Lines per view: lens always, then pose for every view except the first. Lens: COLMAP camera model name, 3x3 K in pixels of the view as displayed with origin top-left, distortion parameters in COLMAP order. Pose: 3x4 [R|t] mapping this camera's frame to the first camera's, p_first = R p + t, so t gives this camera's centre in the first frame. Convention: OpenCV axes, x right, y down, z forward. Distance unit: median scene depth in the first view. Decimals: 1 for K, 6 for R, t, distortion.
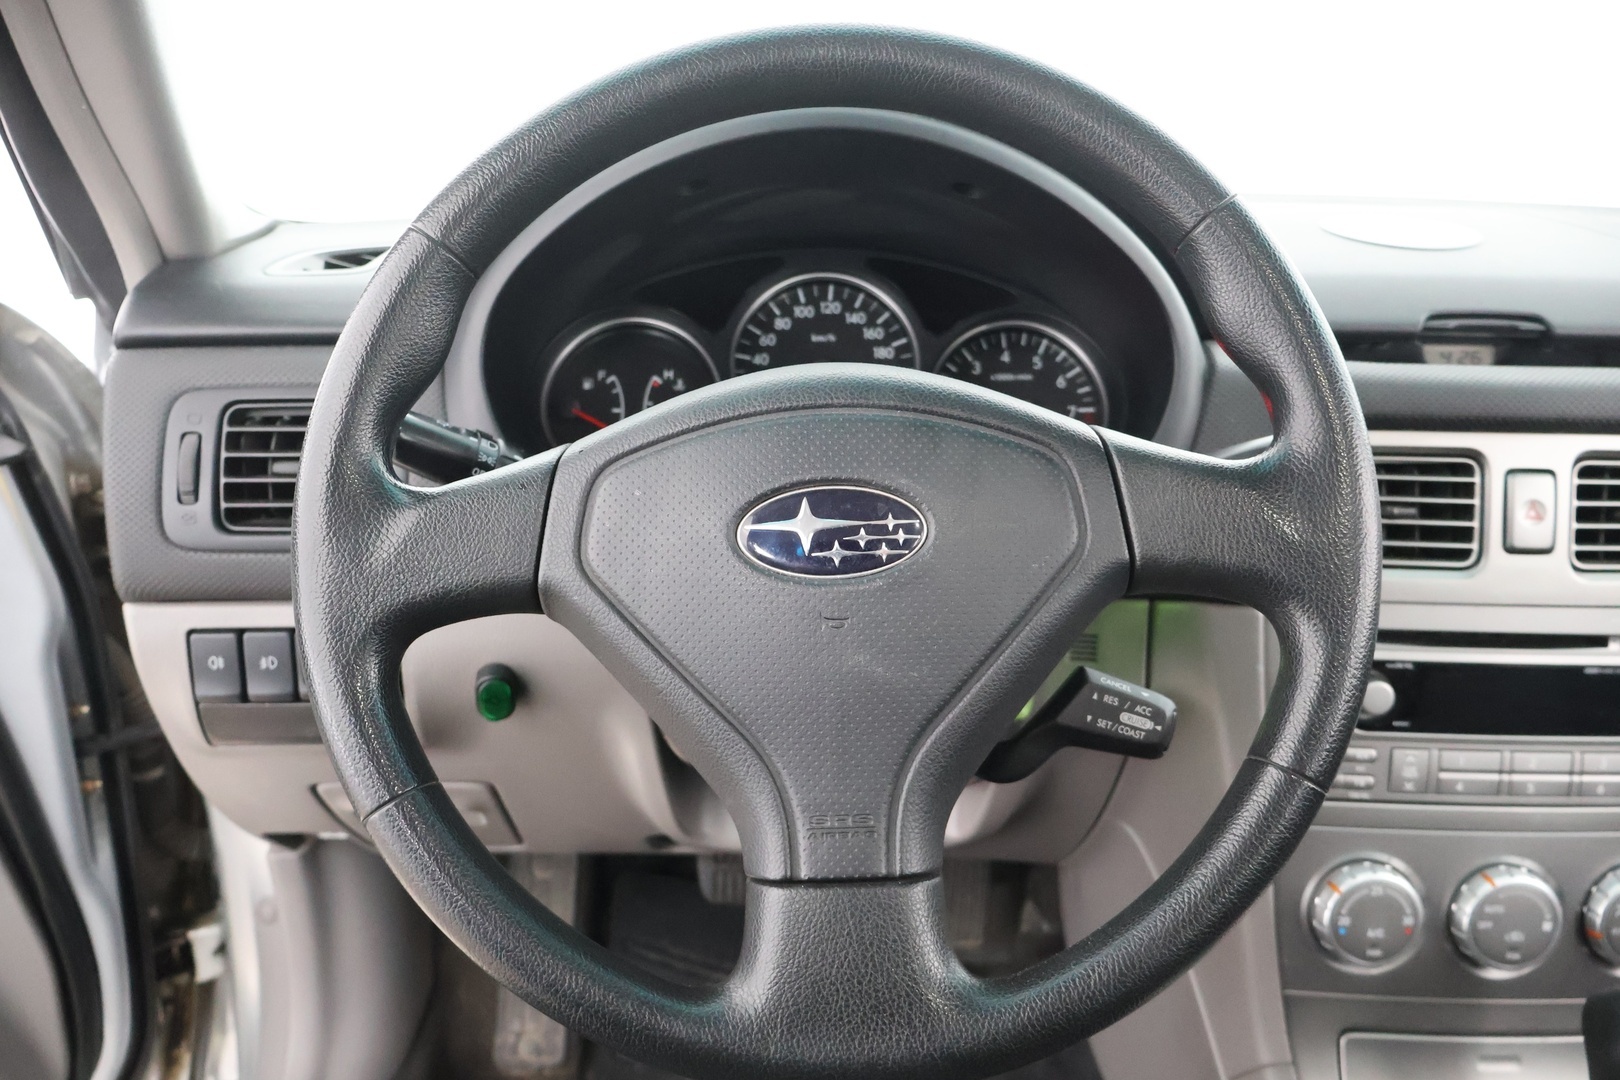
lens RADIAL K [[1353.9, 0, 805.6], [0, 1353.9, 552.5], [0, 0, 1]] dist [-0.002684, 0.002054]
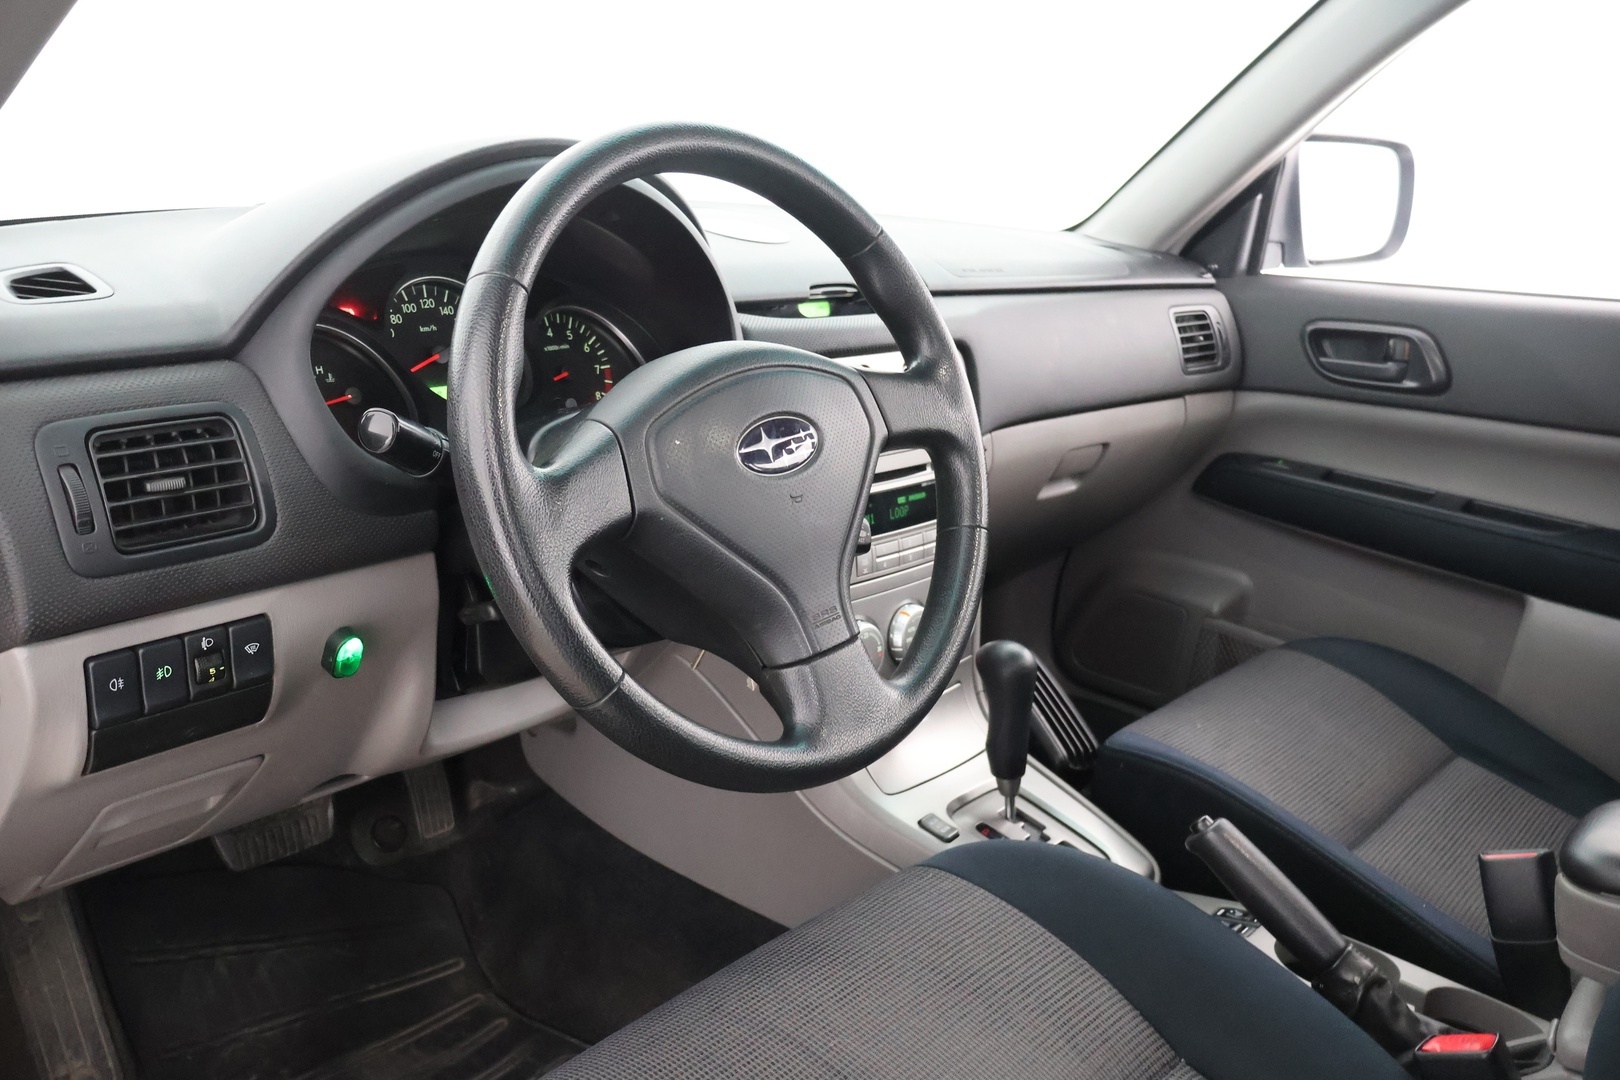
lens RADIAL K [[1353.9, 0, 814.2], [0, 1353.9, 534.4], [0, 0, 1]] dist [-0.002684, 0.002054]
pose [[0.662357, -0.181467, 0.726879, -0.684232], [0.164492, 0.981773, 0.095210, -0.034711], [-0.730907, 0.056502, 0.680134, -0.079753]]
